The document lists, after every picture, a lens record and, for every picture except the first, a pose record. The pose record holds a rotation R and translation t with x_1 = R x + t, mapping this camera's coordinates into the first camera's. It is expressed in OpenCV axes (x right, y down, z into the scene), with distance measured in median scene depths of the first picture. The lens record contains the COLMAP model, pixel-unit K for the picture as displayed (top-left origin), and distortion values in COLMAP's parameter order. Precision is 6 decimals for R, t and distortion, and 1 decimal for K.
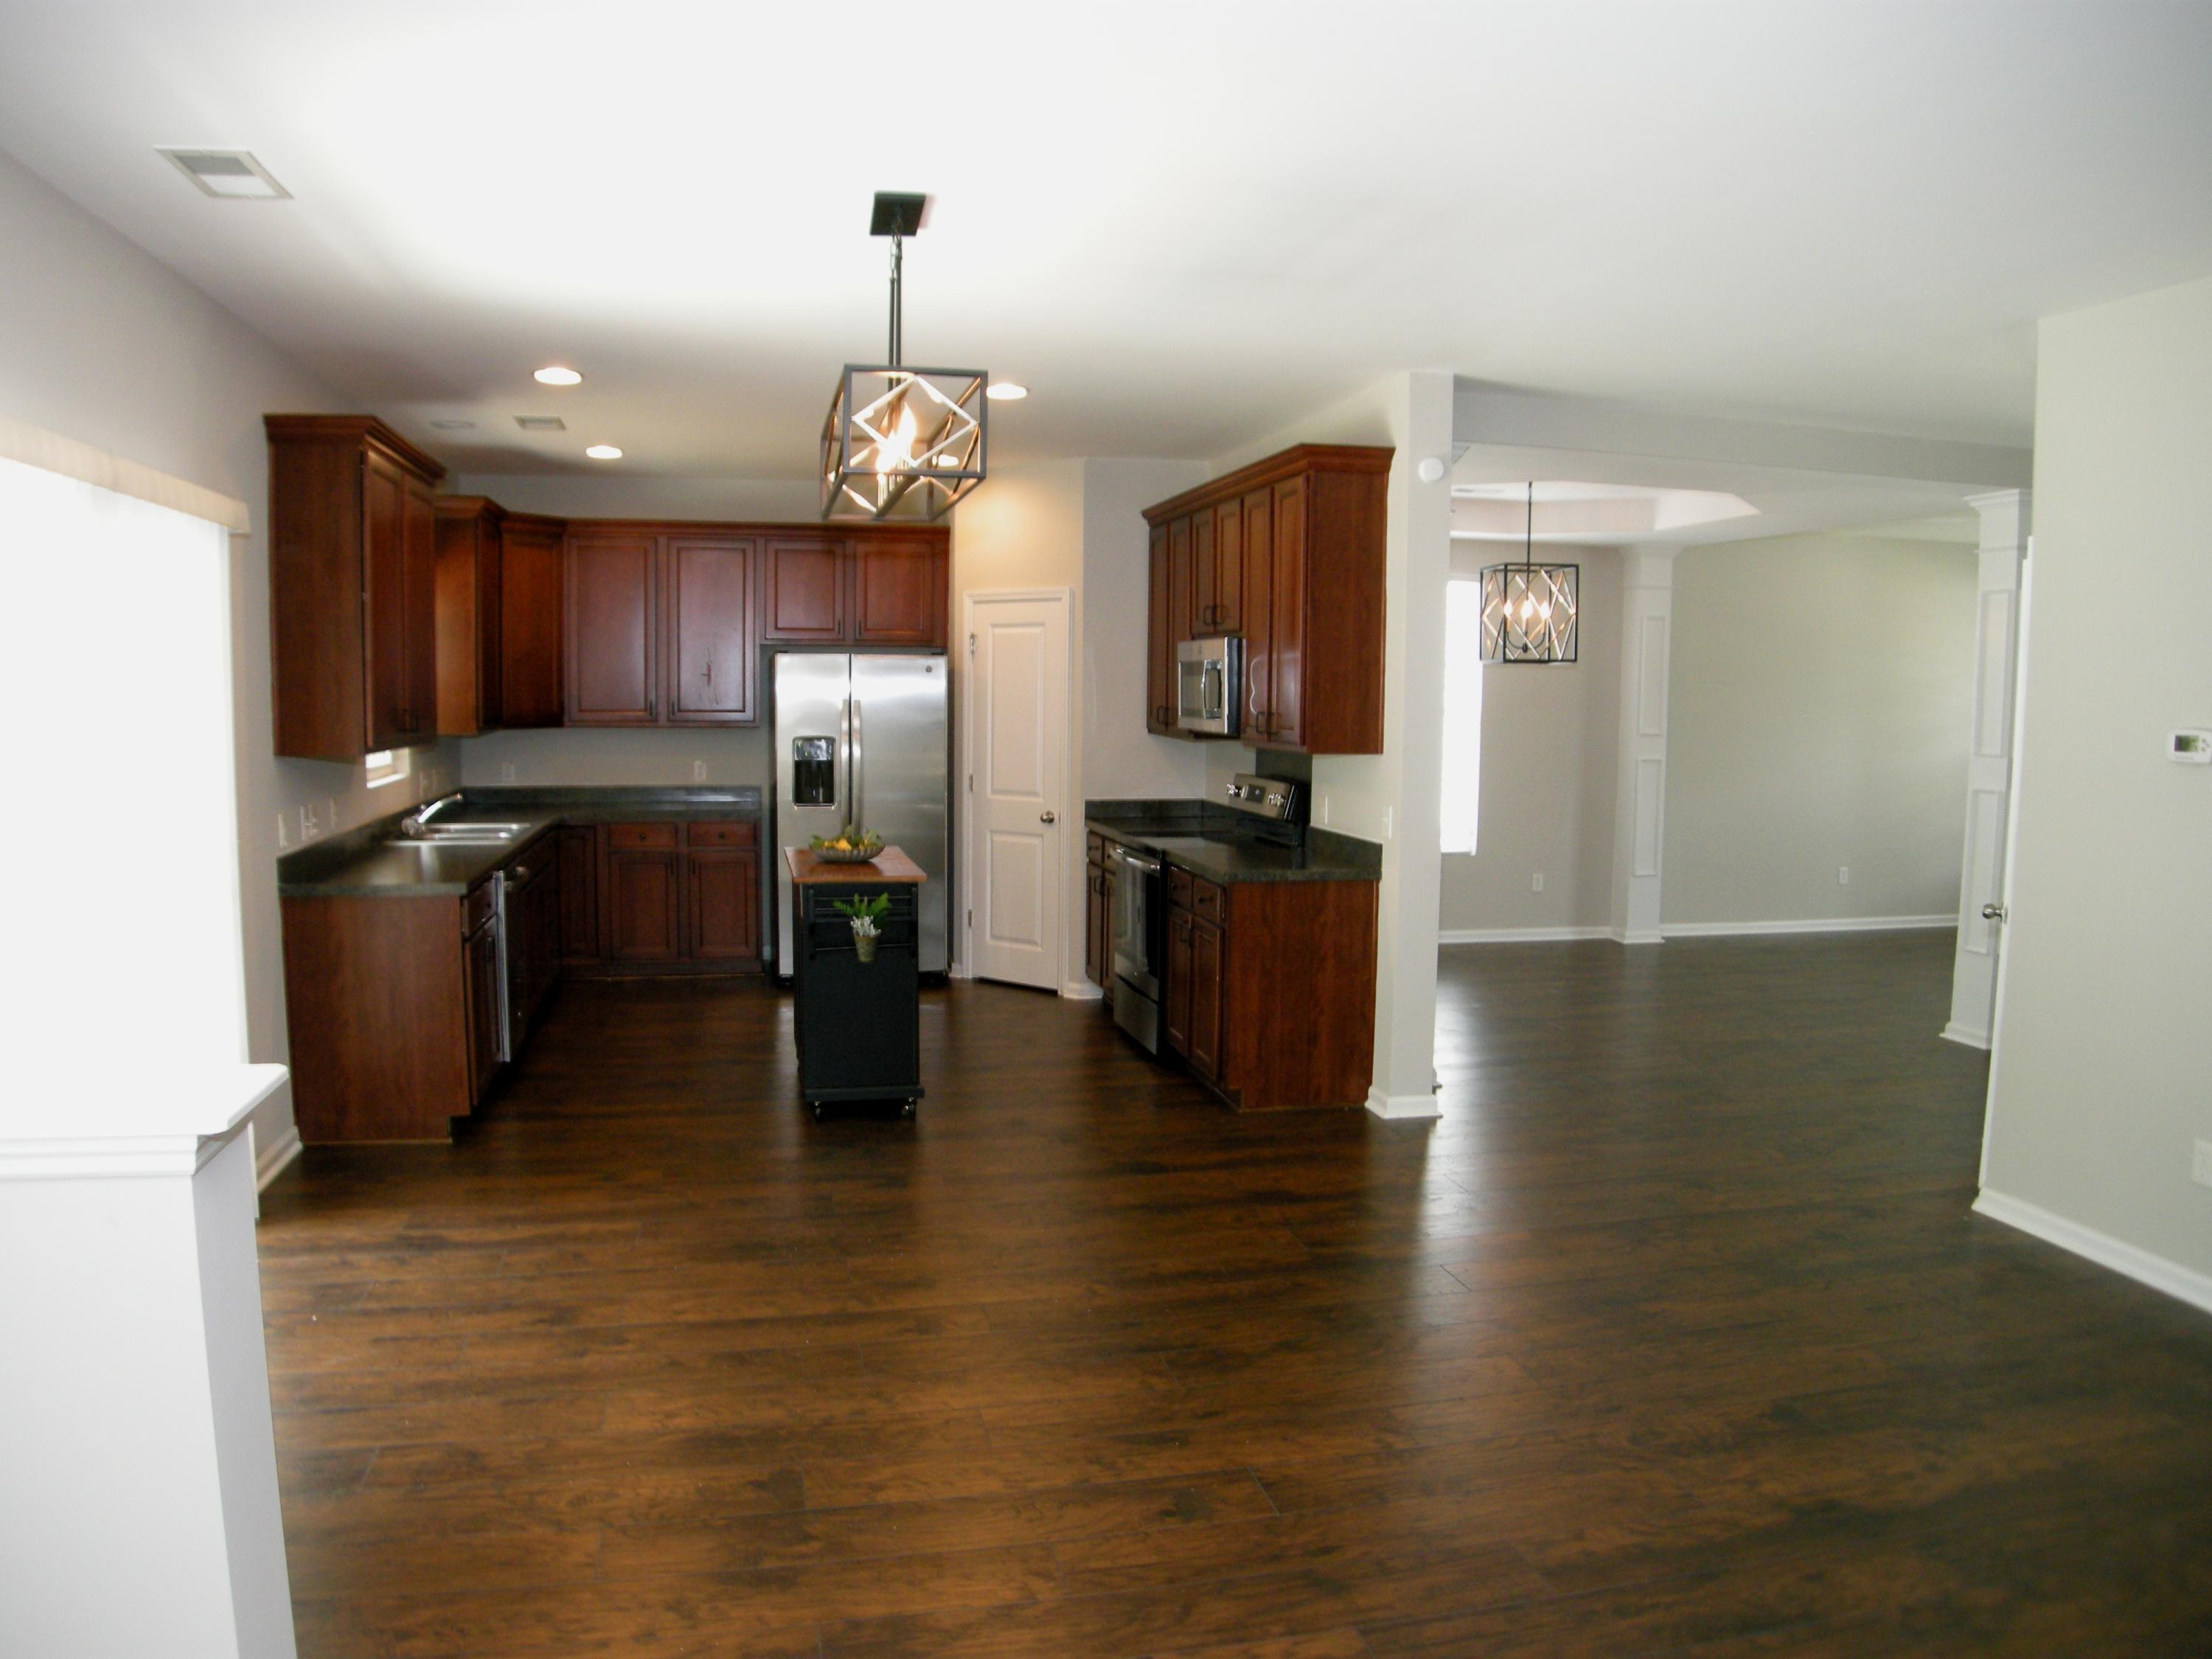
lens RADIAL K [[1556.4, 0, 1082.3], [0, 1556.4, 834.1], [0, 0, 1]] dist [-0.159319, 0.059950]
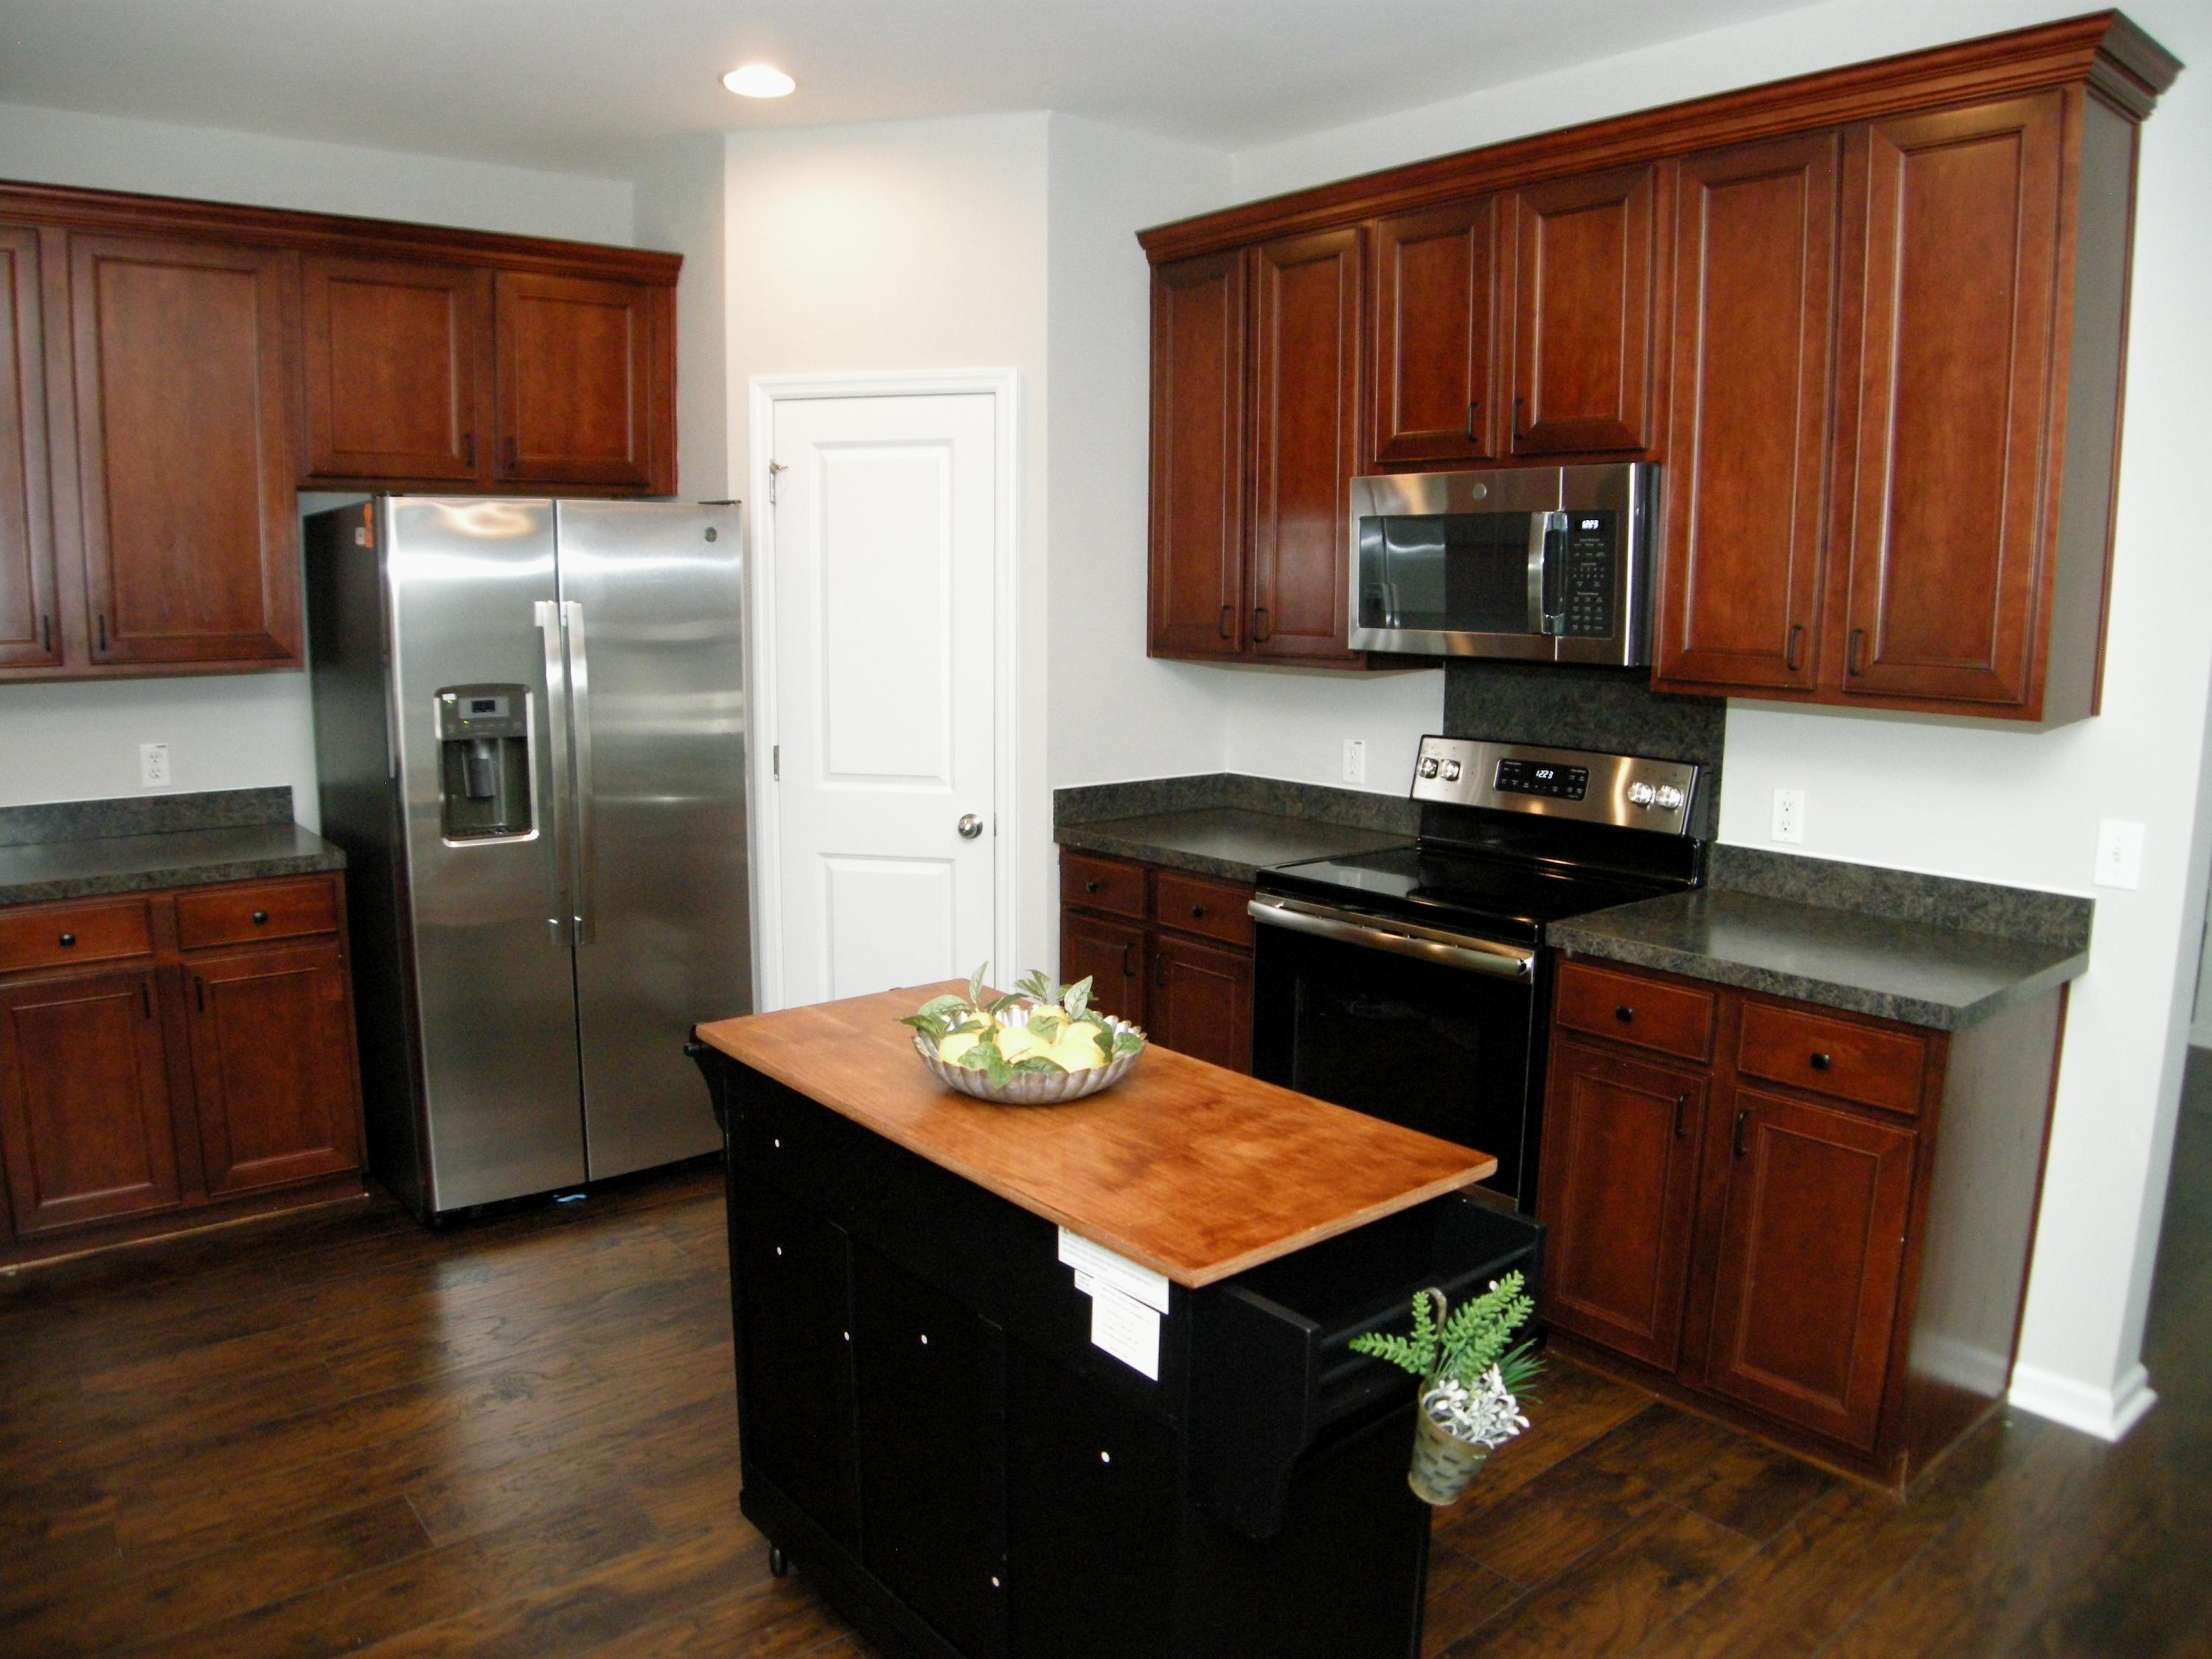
lens RADIAL K [[1556.4, 0, 1081.0], [0, 1556.4, 839.4], [0, 0, 1]] dist [-0.159319, 0.059950]
pose [[0.895516, -0.075452, 0.438587, -0.293138], [0.043808, 0.995682, 0.081844, -0.063799], [-0.442869, -0.054079, 0.894954, 0.726922]]
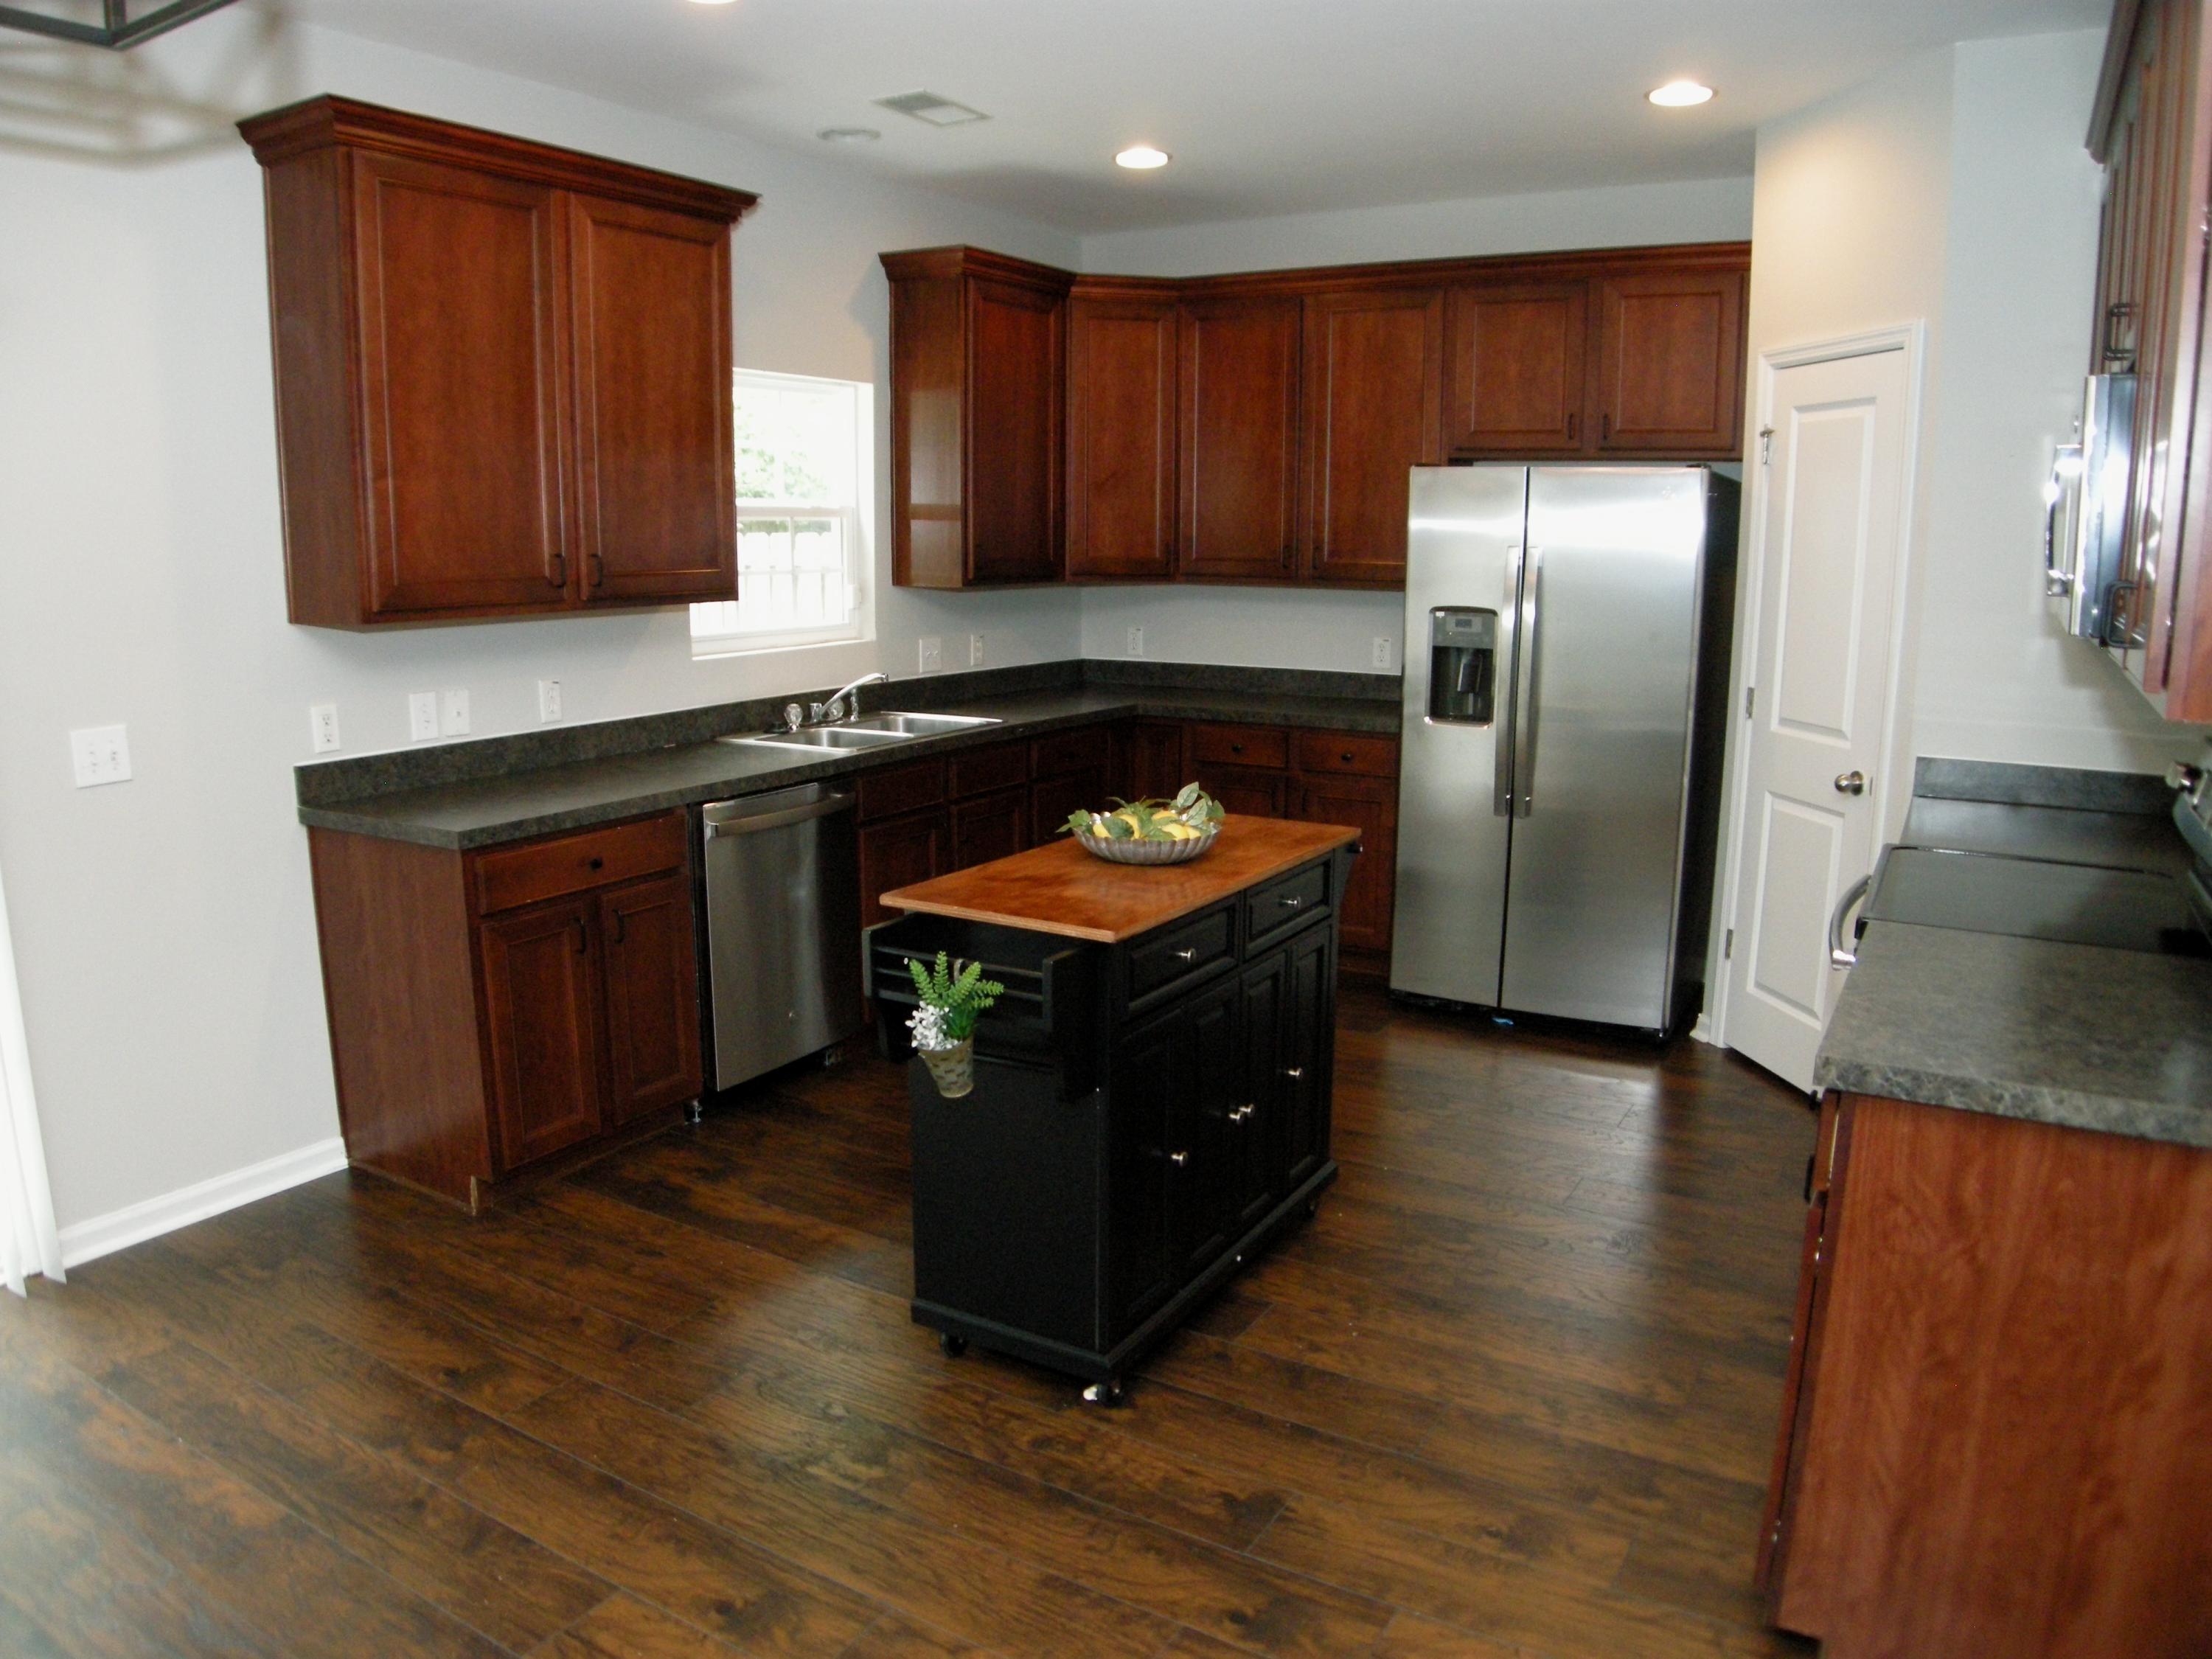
lens RADIAL K [[1556.4, 0, 1077.2], [0, 1556.4, 841.0], [0, 0, 1]] dist [-0.159319, 0.059950]
pose [[0.717480, 0.126239, -0.685044, 0.184751], [-0.059449, 0.990950, 0.120347, -0.049024], [0.694037, -0.045621, 0.718492, 0.644436]]
